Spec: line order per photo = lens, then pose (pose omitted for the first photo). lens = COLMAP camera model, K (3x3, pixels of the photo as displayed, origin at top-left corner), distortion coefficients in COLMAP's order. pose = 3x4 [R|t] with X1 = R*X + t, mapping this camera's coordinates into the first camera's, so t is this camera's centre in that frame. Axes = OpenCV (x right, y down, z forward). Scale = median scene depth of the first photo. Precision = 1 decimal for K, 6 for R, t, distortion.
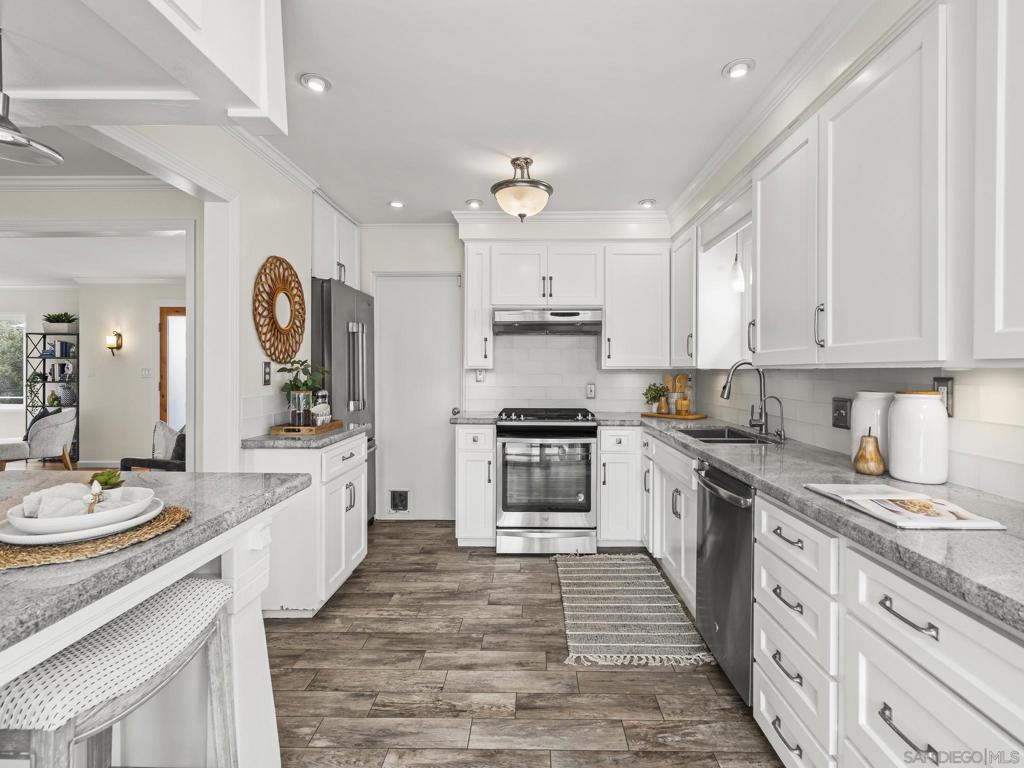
lens RADIAL K [[468.0, 0, 513.4], [0, 468.0, 376.4], [0, 0, 1]] dist [0.001166, 0.000614]
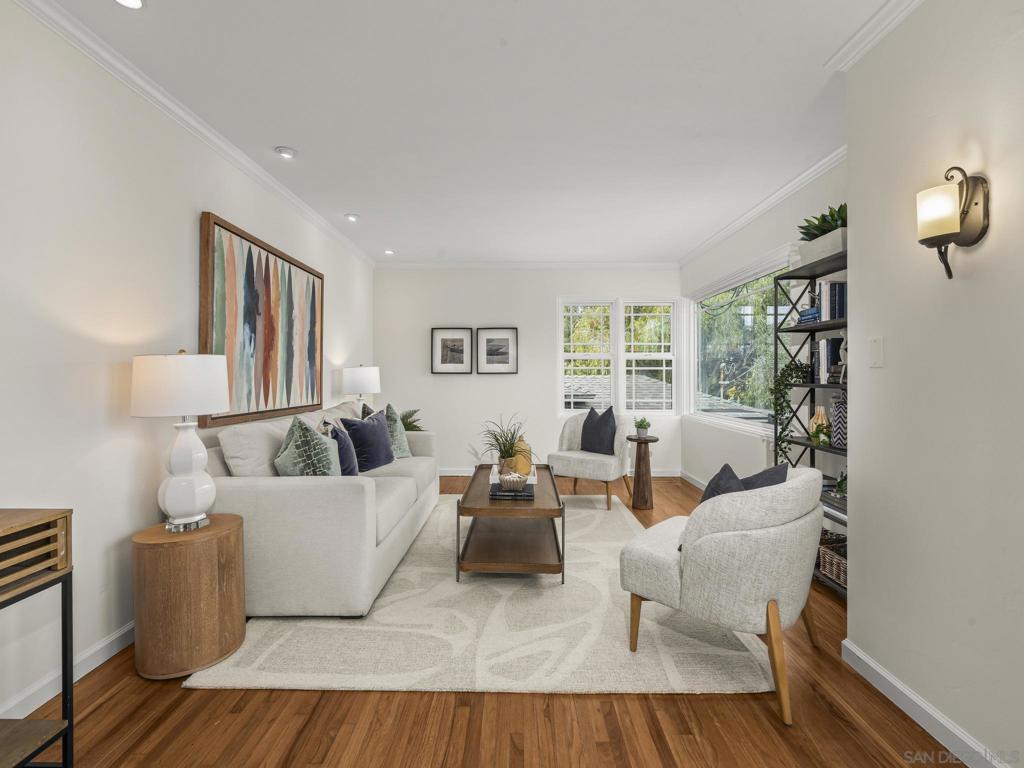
lens RADIAL K [[468.0, 0, 509.9], [0, 468.0, 376.0], [0, 0, 1]] dist [0.001166, 0.000614]
pose [[0.032569, -0.004916, -0.999457, -0.621780], [-0.005812, 0.999970, -0.005108, 0.007861], [0.999453, 0.005975, 0.032539, 0.767128]]
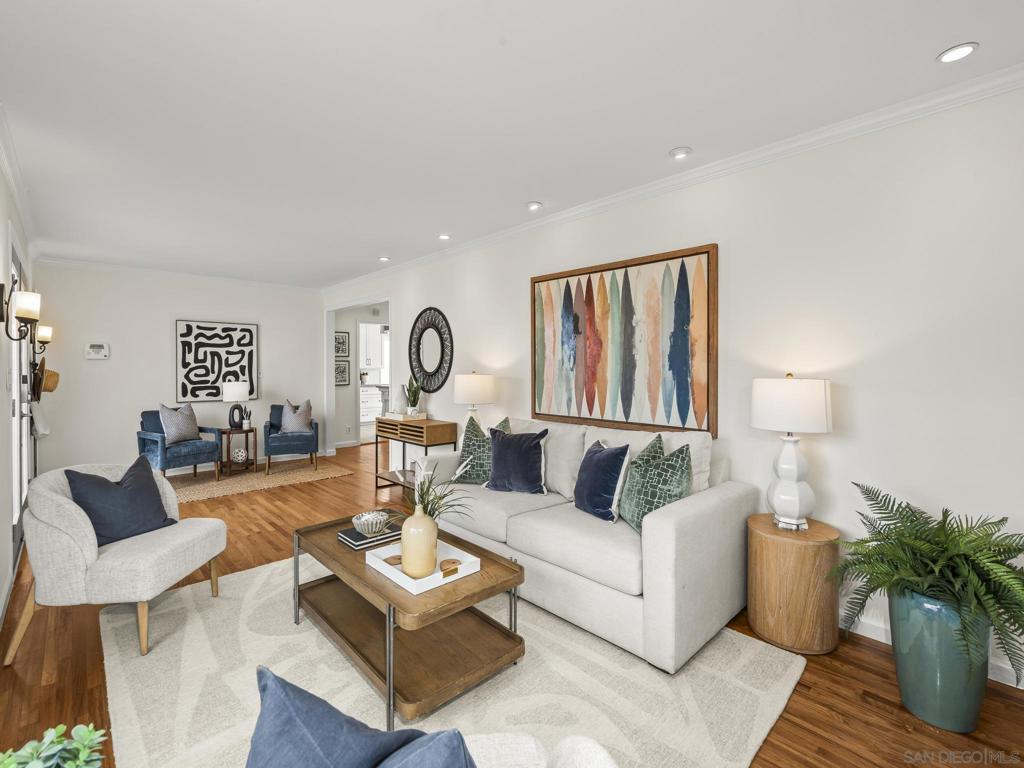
lens RADIAL K [[468.0, 0, 509.1], [0, 468.0, 373.4], [0, 0, 1]] dist [0.001166, 0.000614]
pose [[-0.719483, -0.007657, 0.694468, -1.433569], [0.003806, 0.999881, 0.014967, -0.017308], [-0.694499, 0.013412, -0.719368, 0.983089]]
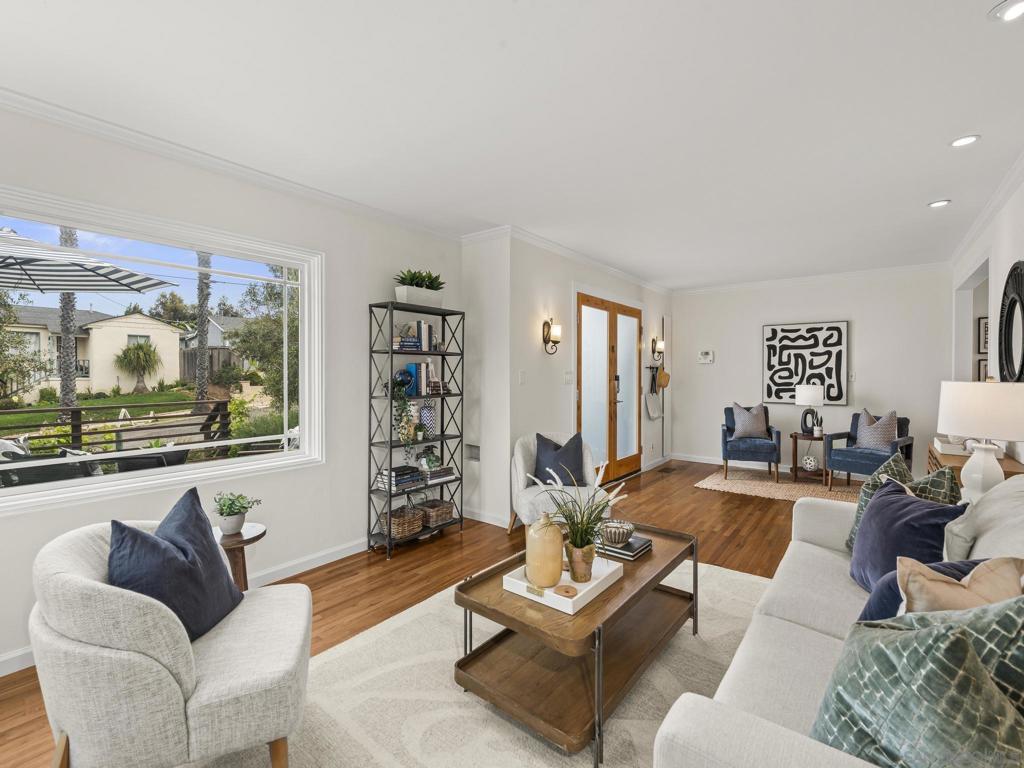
lens RADIAL K [[468.0, 0, 513.7], [0, 468.0, 375.4], [0, 0, 1]] dist [0.001166, 0.000614]
pose [[0.578085, -0.010184, 0.815913, -1.435819], [0.007051, 0.999947, 0.007485, -0.017122], [-0.815946, 0.001426, 0.578126, 0.636158]]
